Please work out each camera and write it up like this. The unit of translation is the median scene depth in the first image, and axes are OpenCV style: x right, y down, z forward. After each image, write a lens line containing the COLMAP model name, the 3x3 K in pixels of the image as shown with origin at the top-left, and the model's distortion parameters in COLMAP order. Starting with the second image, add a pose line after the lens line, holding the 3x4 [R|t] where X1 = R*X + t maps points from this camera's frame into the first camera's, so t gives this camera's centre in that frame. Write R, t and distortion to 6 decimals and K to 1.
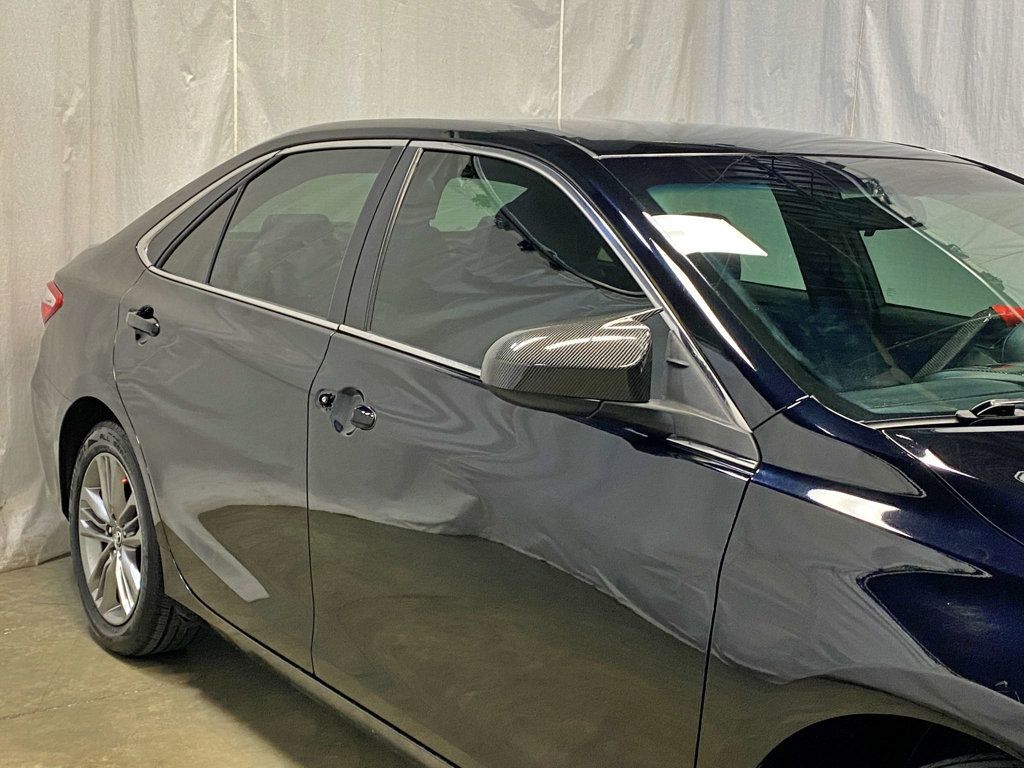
lens RADIAL K [[1387.5, 0, 511.8], [0, 1387.5, 373.8], [0, 0, 1]] dist [-0.048840, 0.000000]
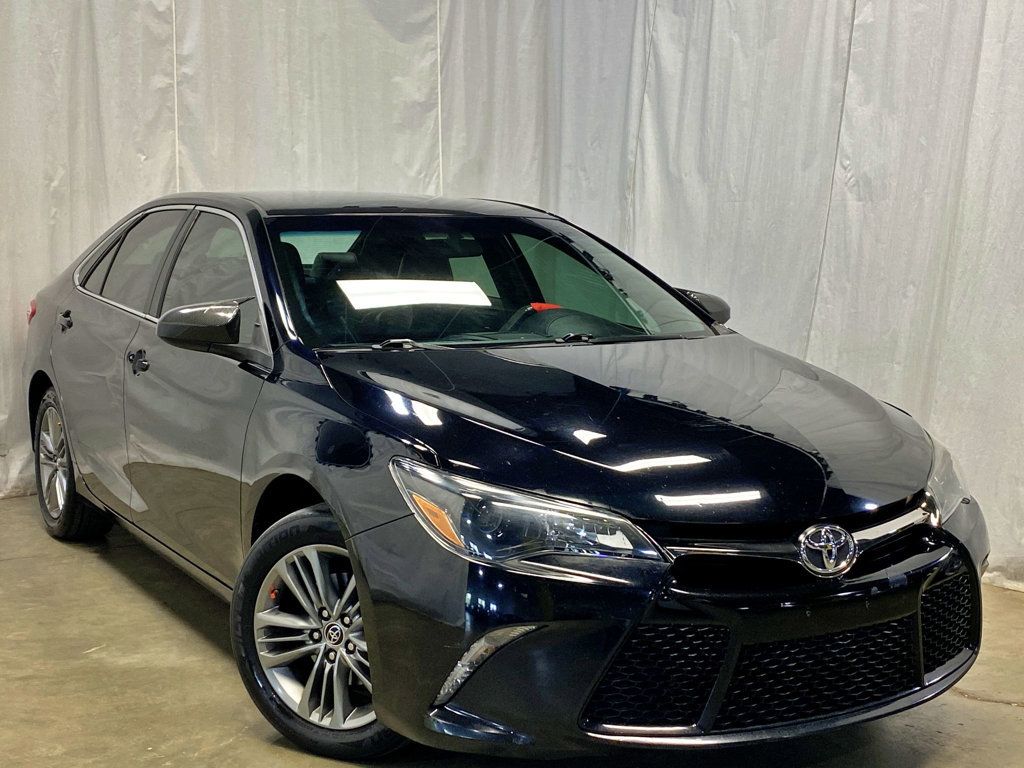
lens RADIAL K [[1387.5, 0, 510.4], [0, 1387.5, 387.1], [0, 0, 1]] dist [-0.048840, 0.000000]
pose [[0.995226, 0.002093, -0.097571, 0.299488], [-0.004328, 0.999733, -0.022699, 0.055327], [0.097497, 0.023013, 0.994970, -0.395309]]
